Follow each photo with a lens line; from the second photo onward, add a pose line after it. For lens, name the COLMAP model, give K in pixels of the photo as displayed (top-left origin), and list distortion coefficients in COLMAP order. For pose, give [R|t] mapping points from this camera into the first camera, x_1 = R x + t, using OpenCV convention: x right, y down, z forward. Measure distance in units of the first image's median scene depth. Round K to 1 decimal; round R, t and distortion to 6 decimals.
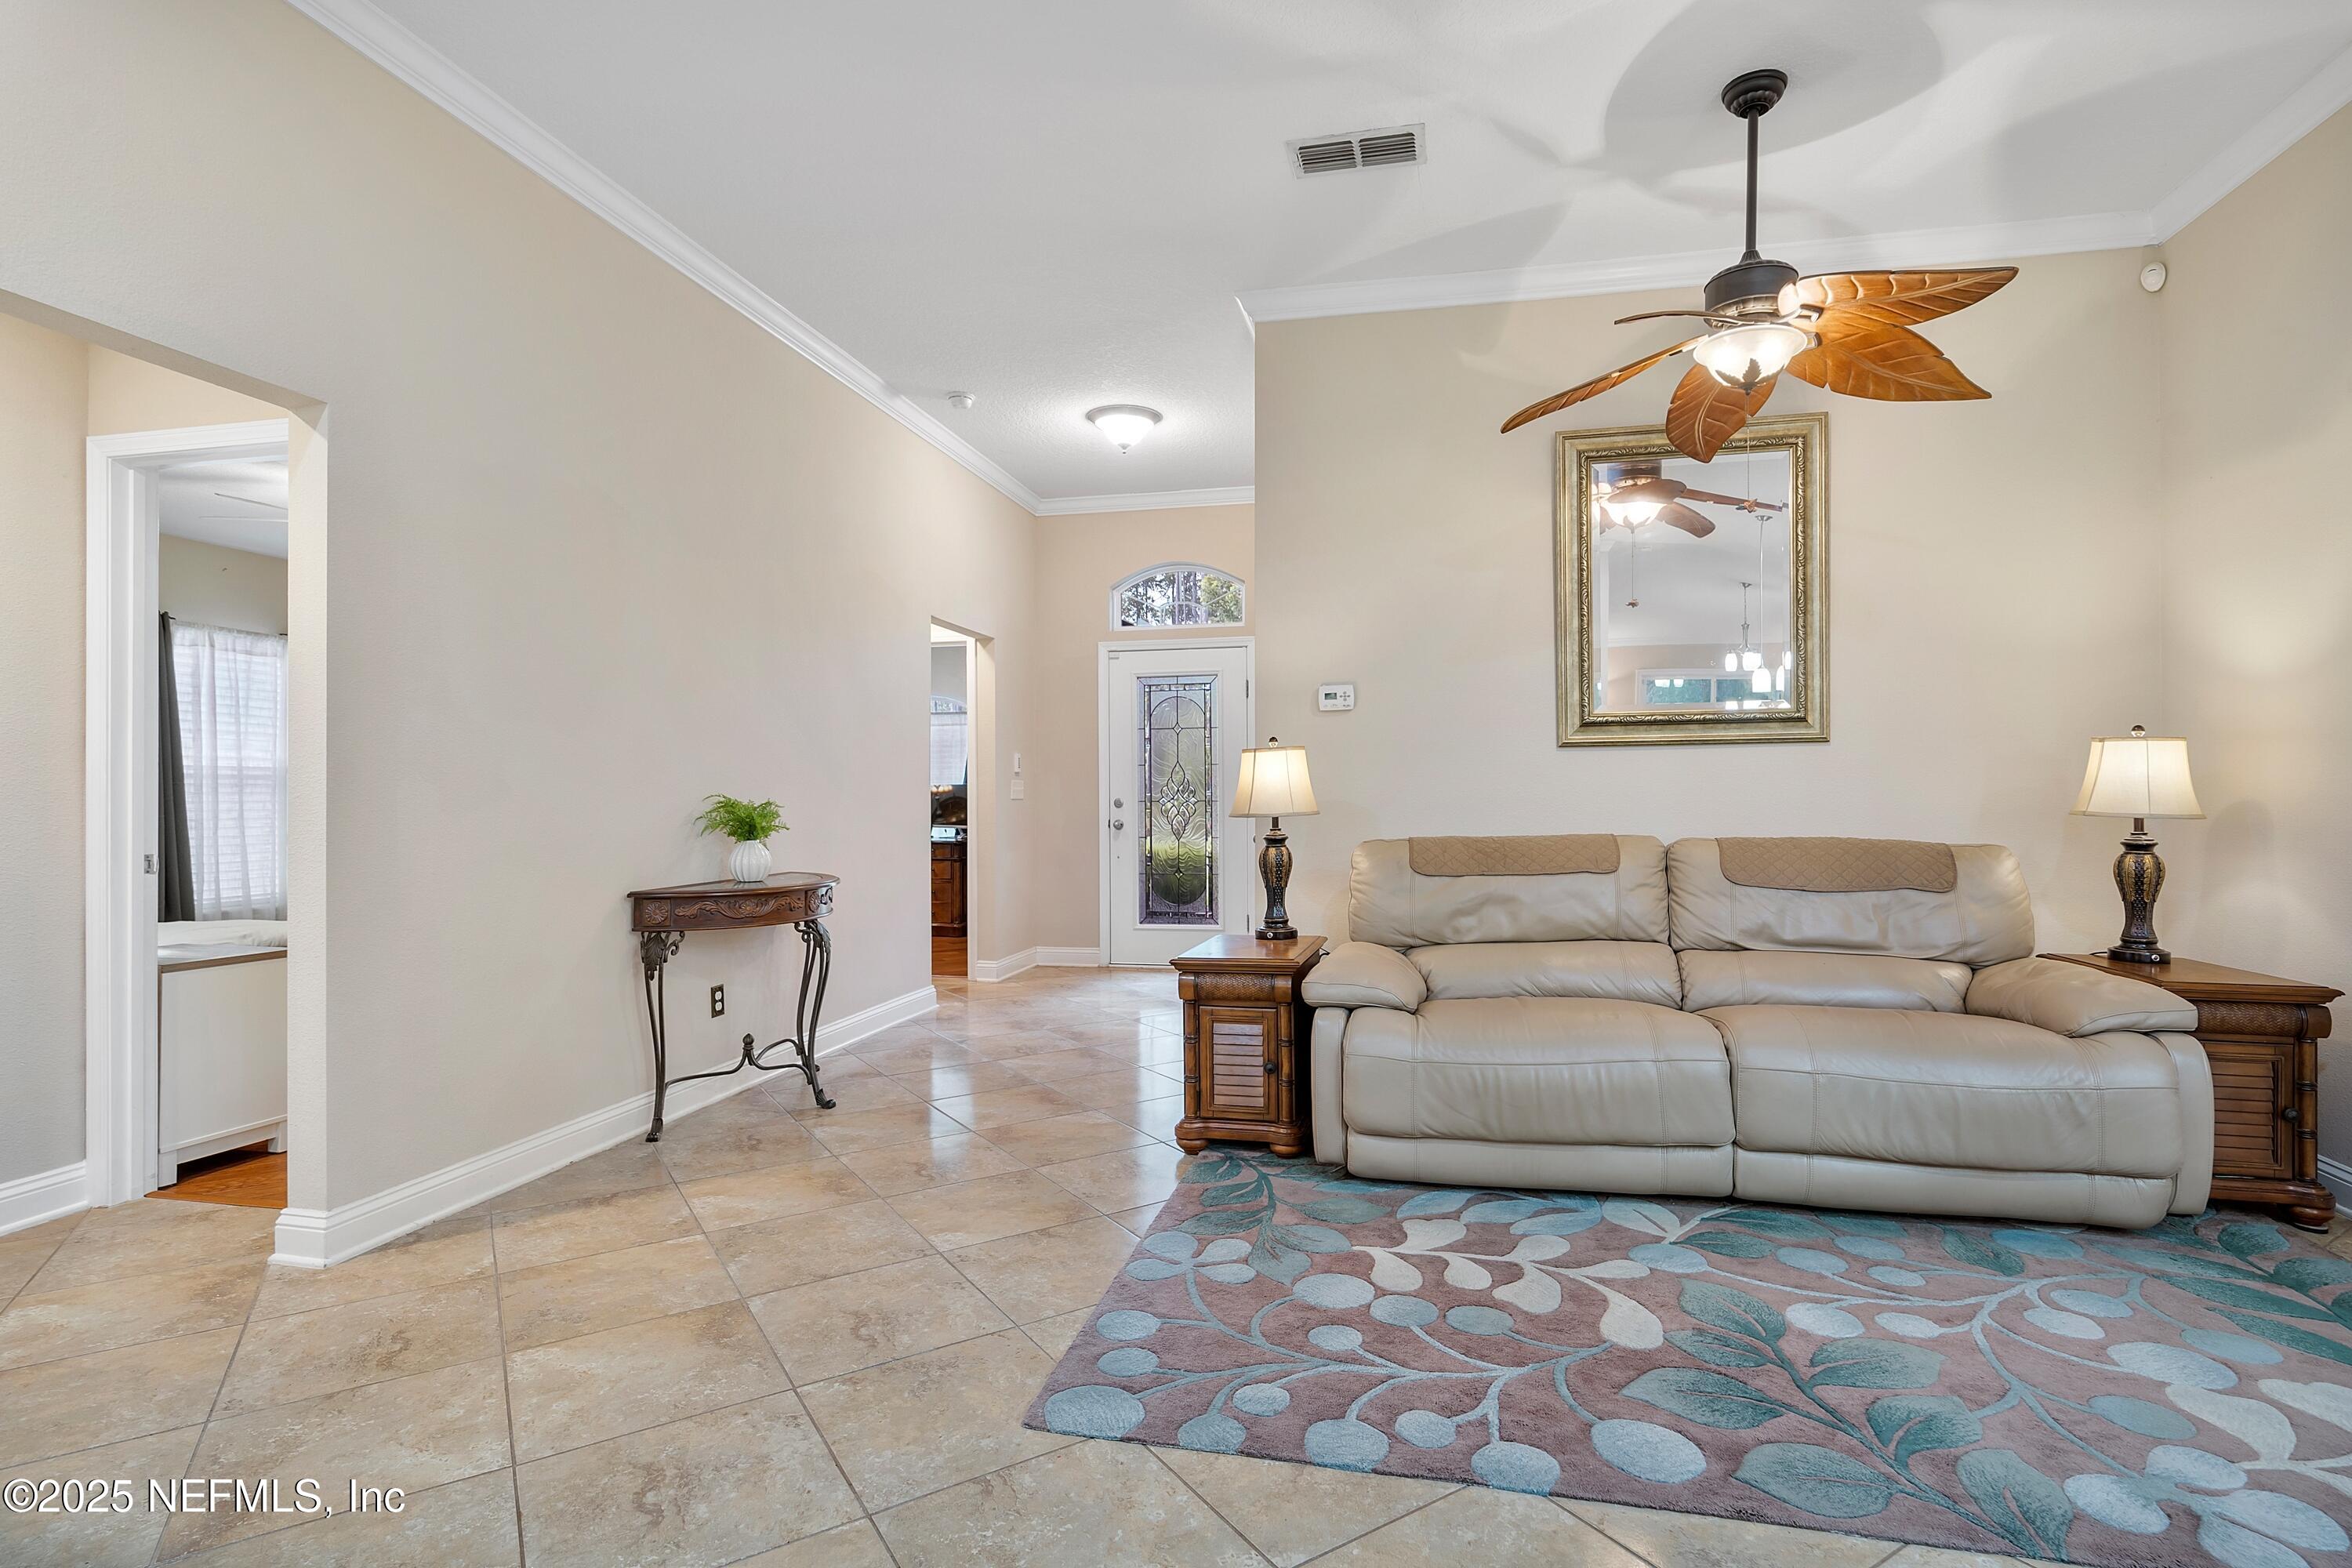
lens RADIAL K [[1104.7, 0, 1176.0], [0, 1104.7, 784.0], [0, 0, 1]] dist [-0.003057, -0.000382]
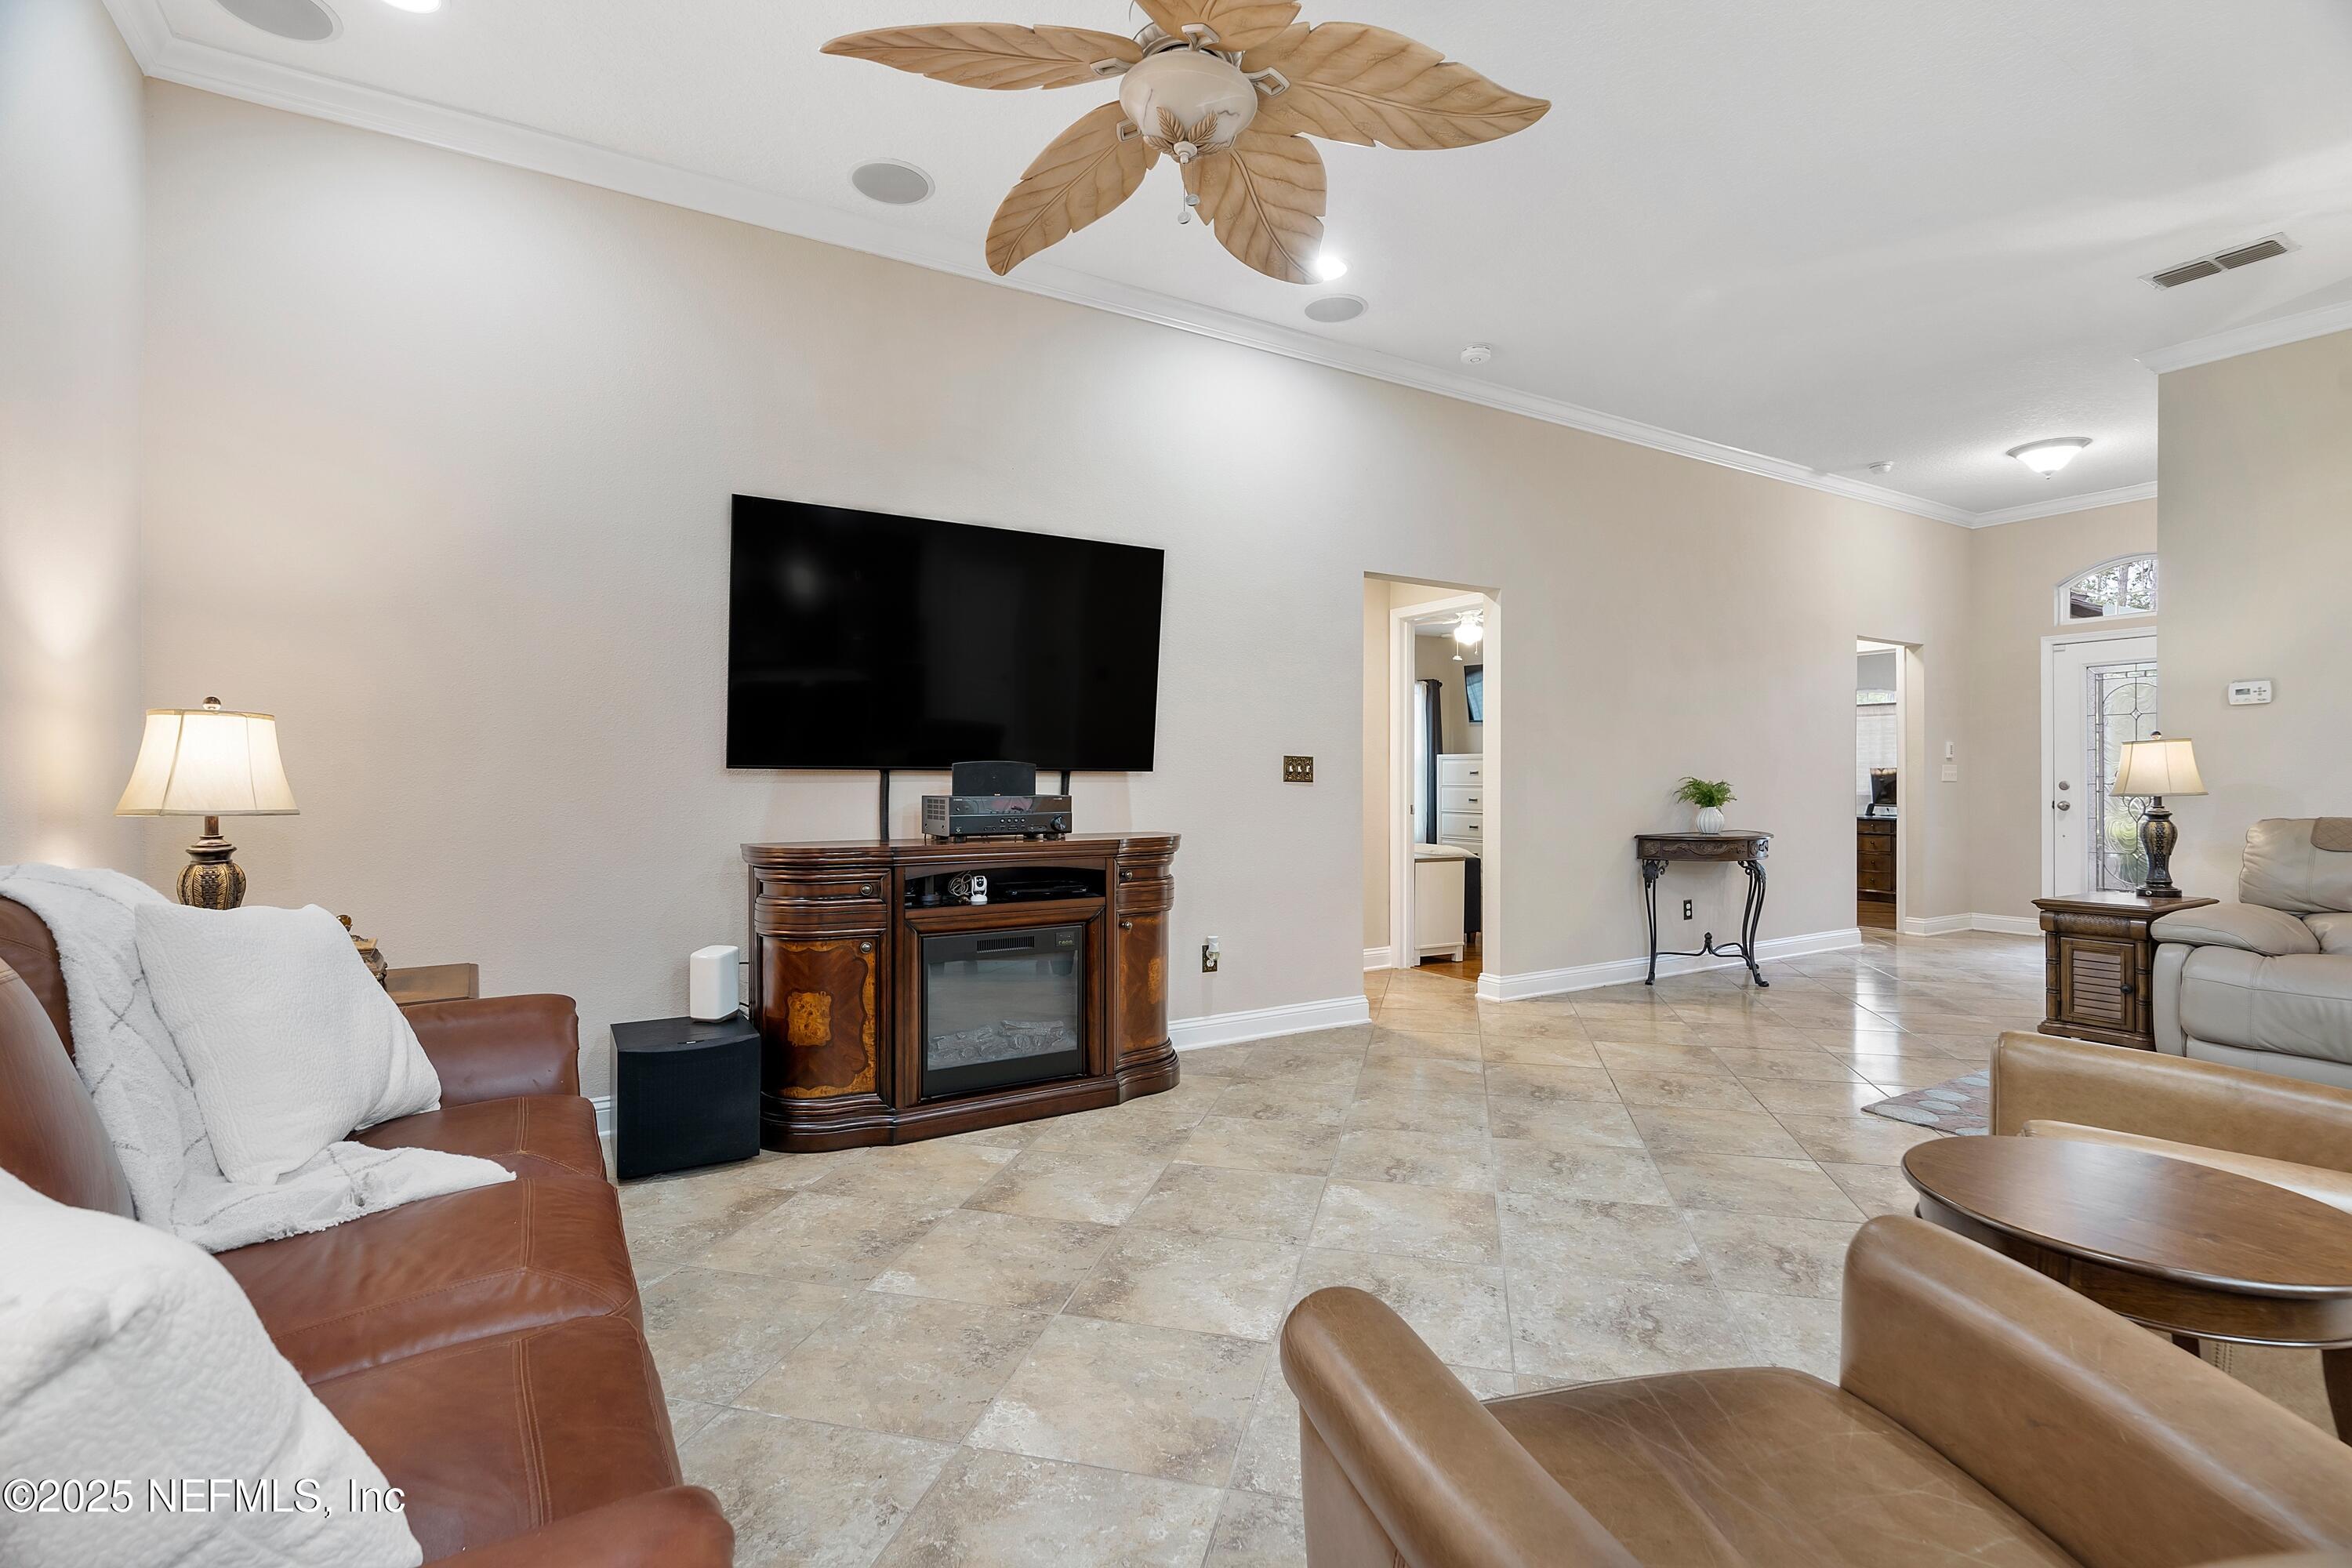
lens RADIAL K [[1104.7, 0, 1176.0], [0, 1104.7, 784.0], [0, 0, 1]] dist [-0.003057, -0.000382]
pose [[0.687623, 0.007551, -0.726028, 0.231051], [0.004972, 0.999874, 0.015108, -0.008149], [0.726051, -0.013998, 0.687499, -0.629748]]
